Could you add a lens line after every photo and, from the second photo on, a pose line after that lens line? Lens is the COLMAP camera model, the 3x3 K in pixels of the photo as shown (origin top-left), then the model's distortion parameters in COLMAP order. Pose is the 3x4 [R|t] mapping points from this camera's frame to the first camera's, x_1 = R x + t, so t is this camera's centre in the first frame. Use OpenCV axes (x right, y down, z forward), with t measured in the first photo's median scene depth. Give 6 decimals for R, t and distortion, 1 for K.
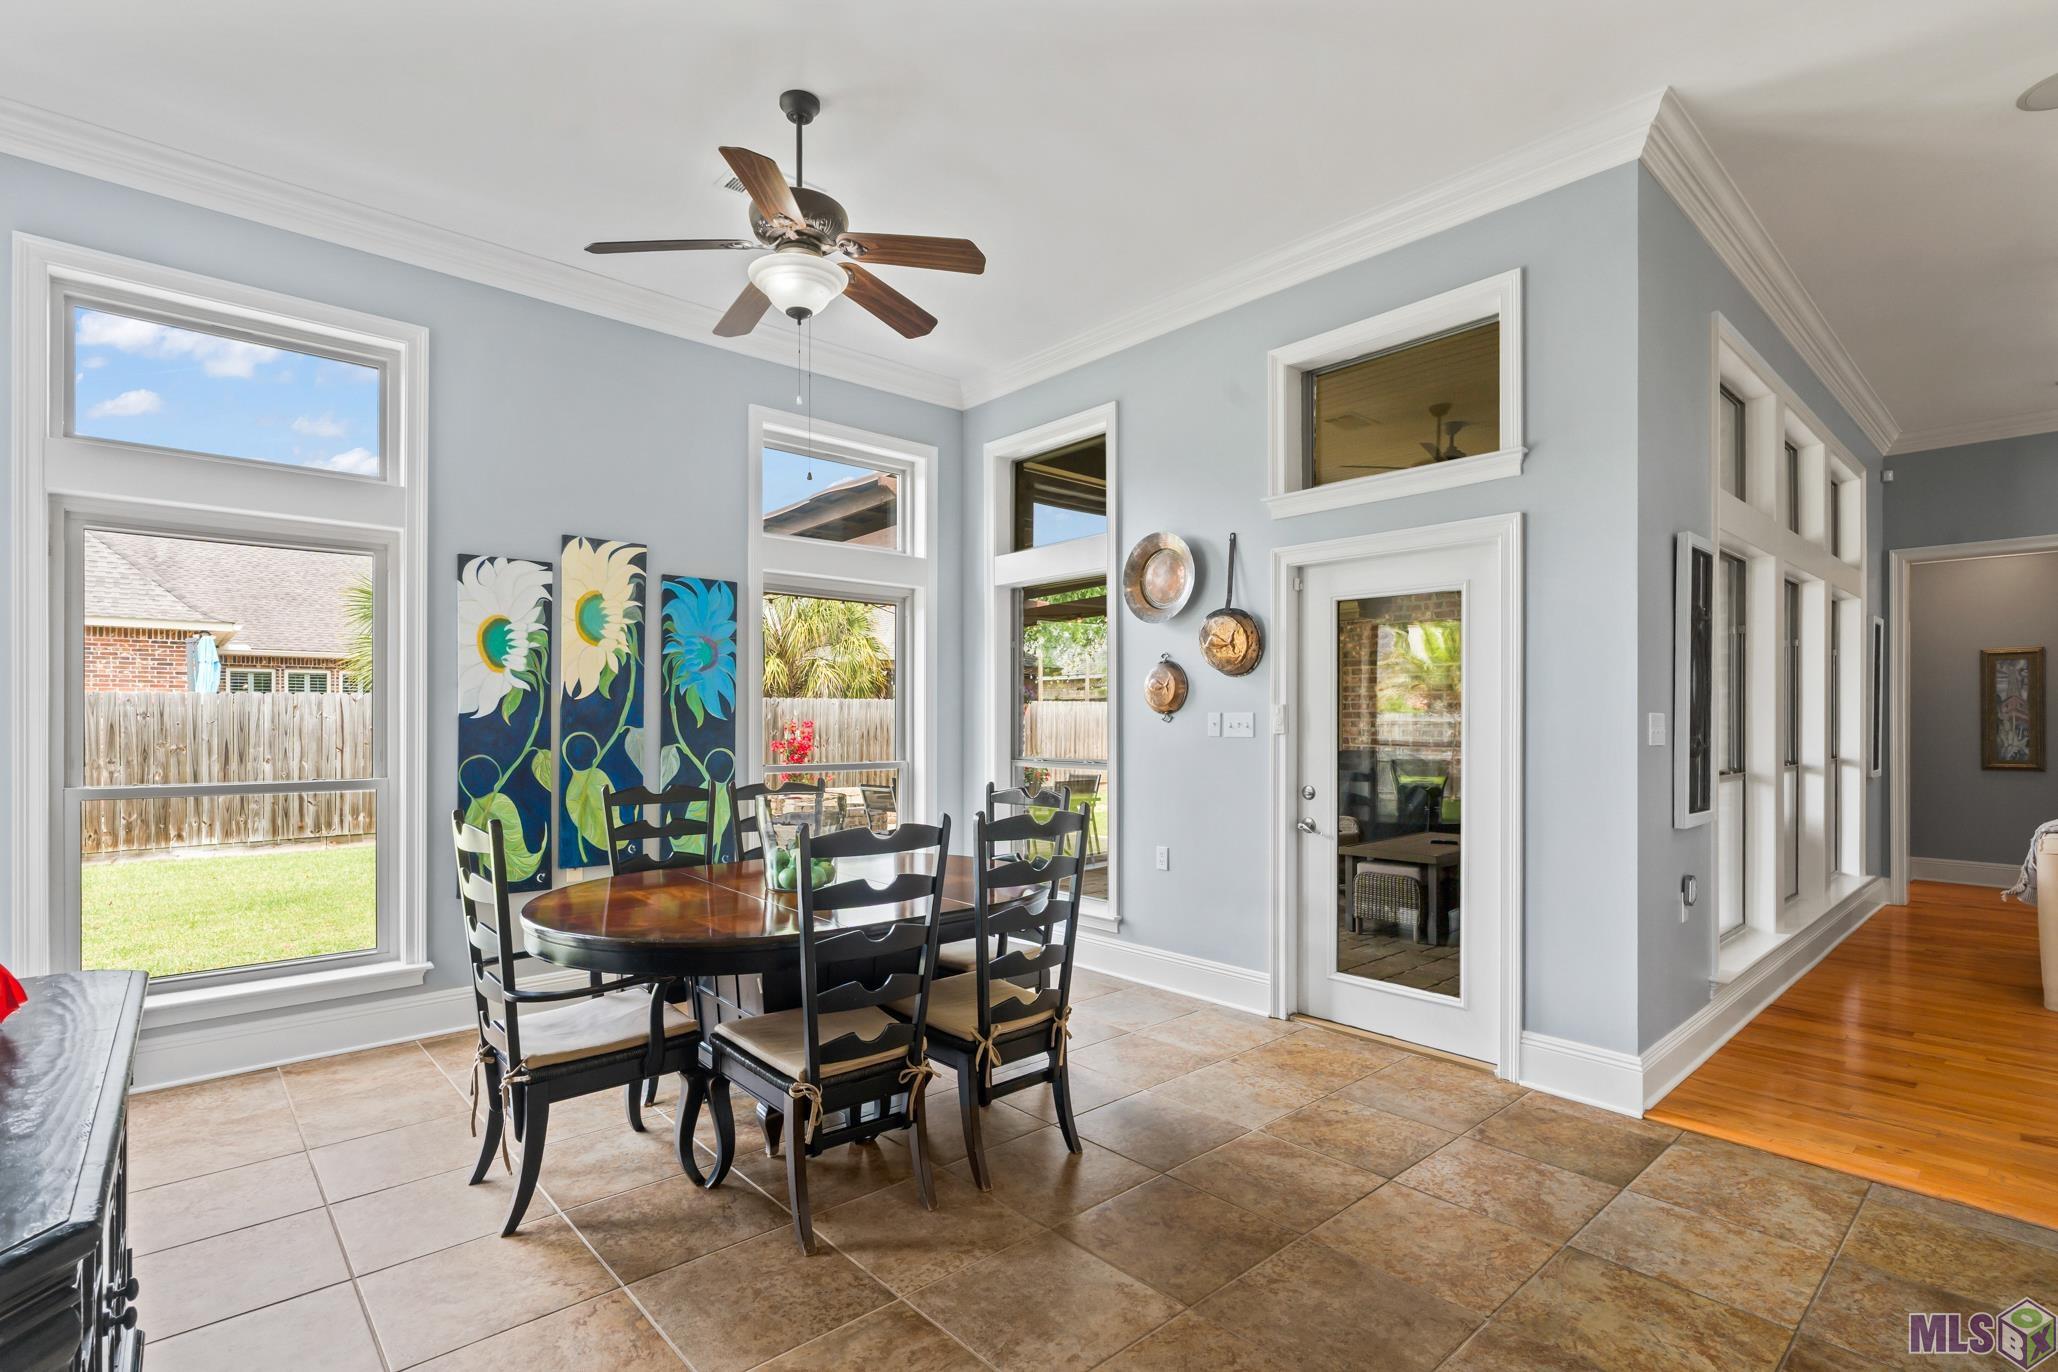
lens RADIAL K [[944.7, 0, 1005.3], [0, 944.7, 723.0], [0, 0, 1]] dist [-0.005753, 0.000454]
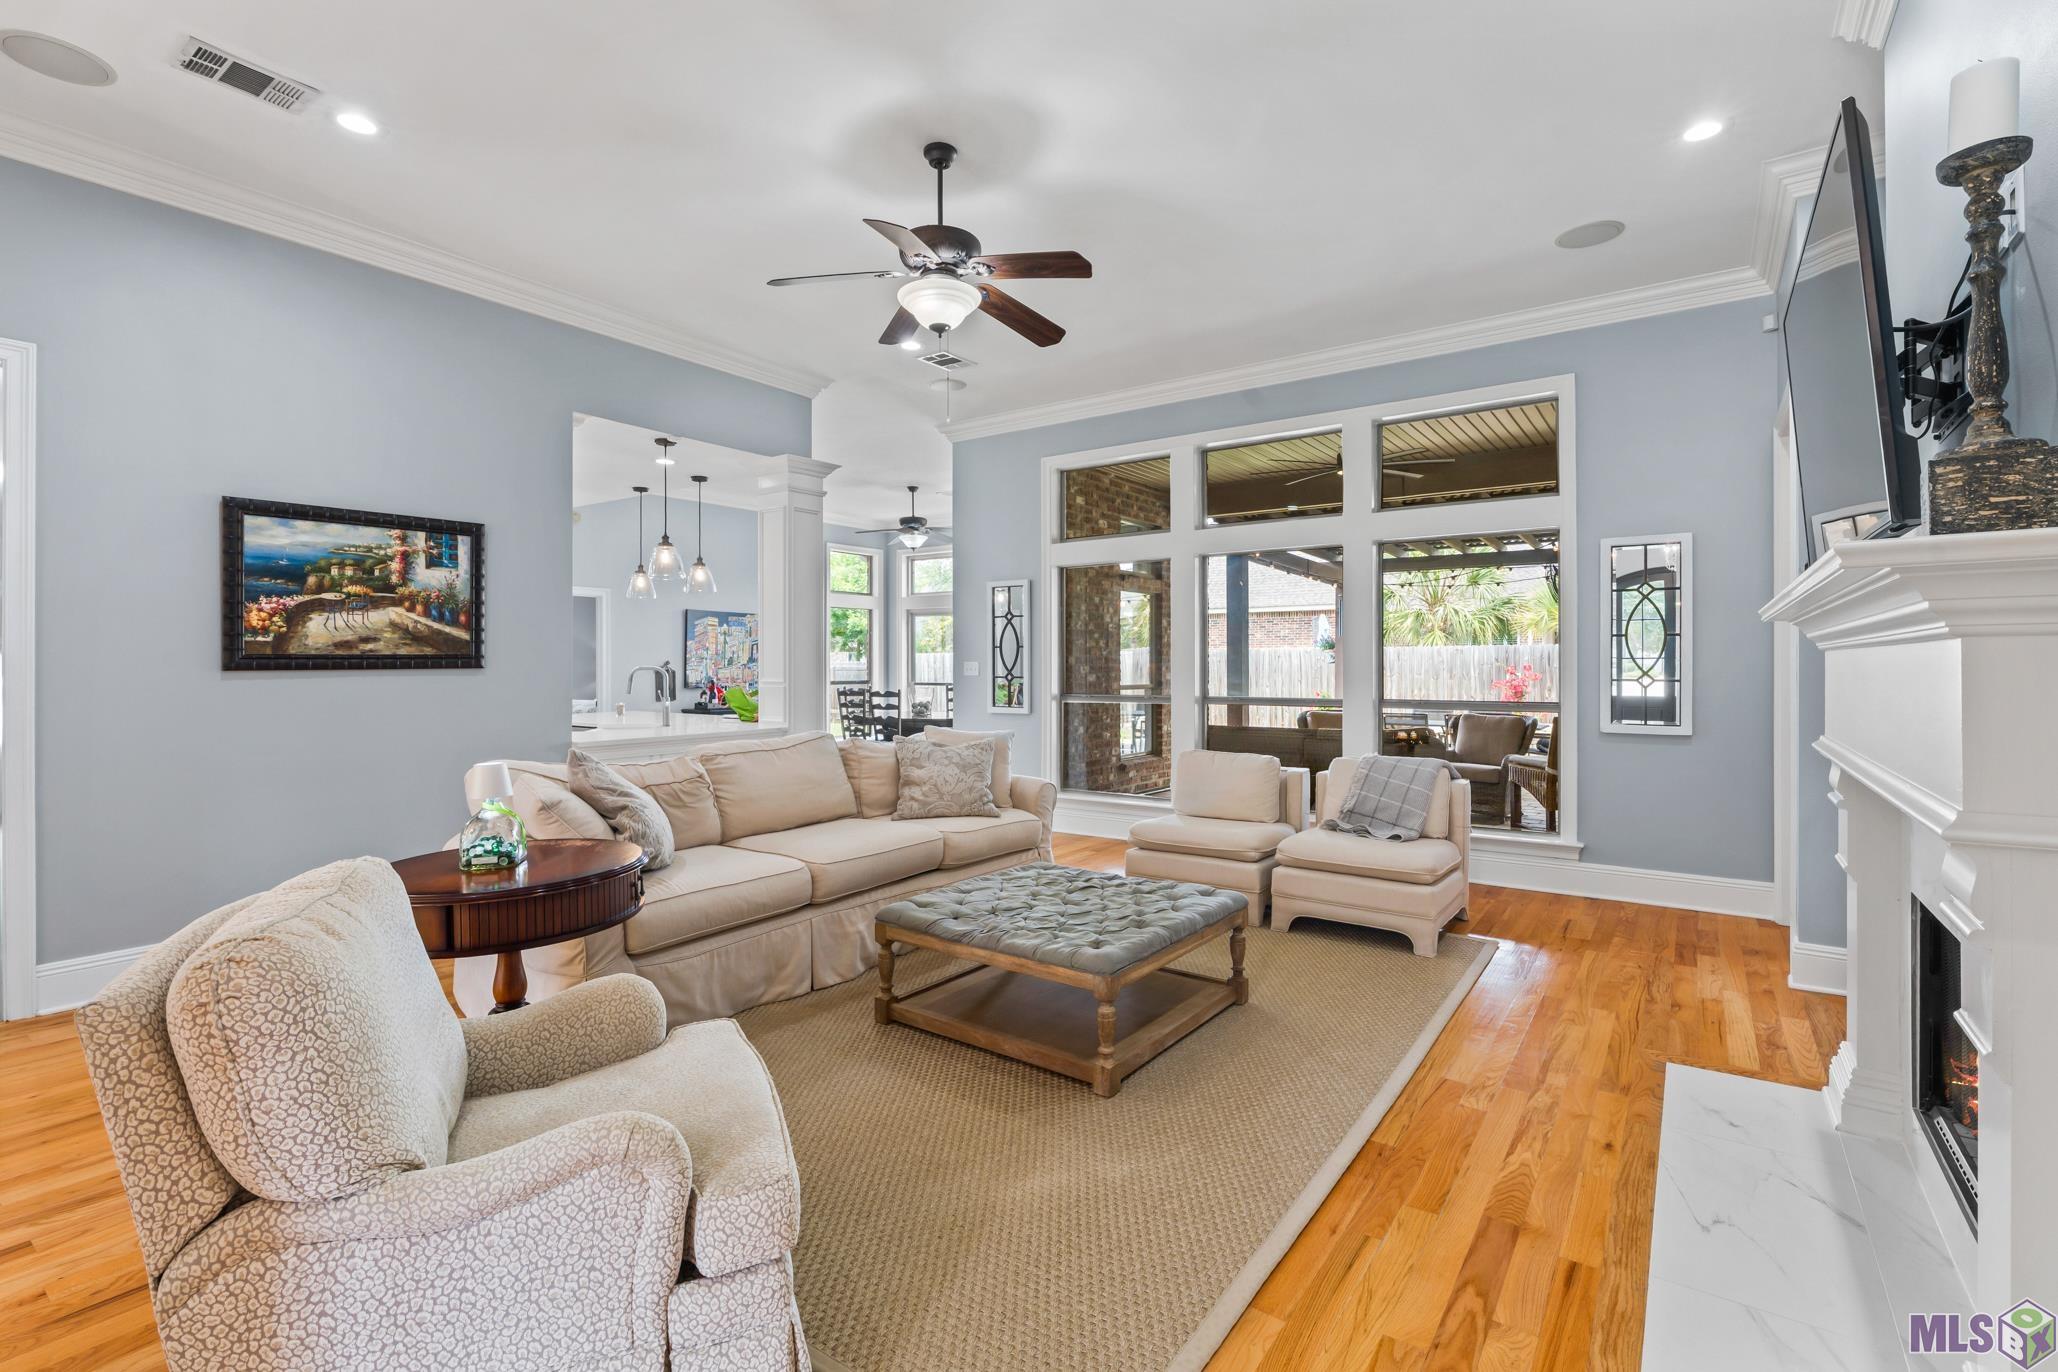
lens RADIAL K [[944.7, 0, 1022.6], [0, 944.7, 672.3], [0, 0, 1]] dist [-0.005753, 0.000454]
pose [[0.201412, 0.008008, -0.979474, 2.191546], [-0.001621, 0.999968, 0.007842, -0.003316], [0.979505, 0.000008, 0.201418, 0.414909]]
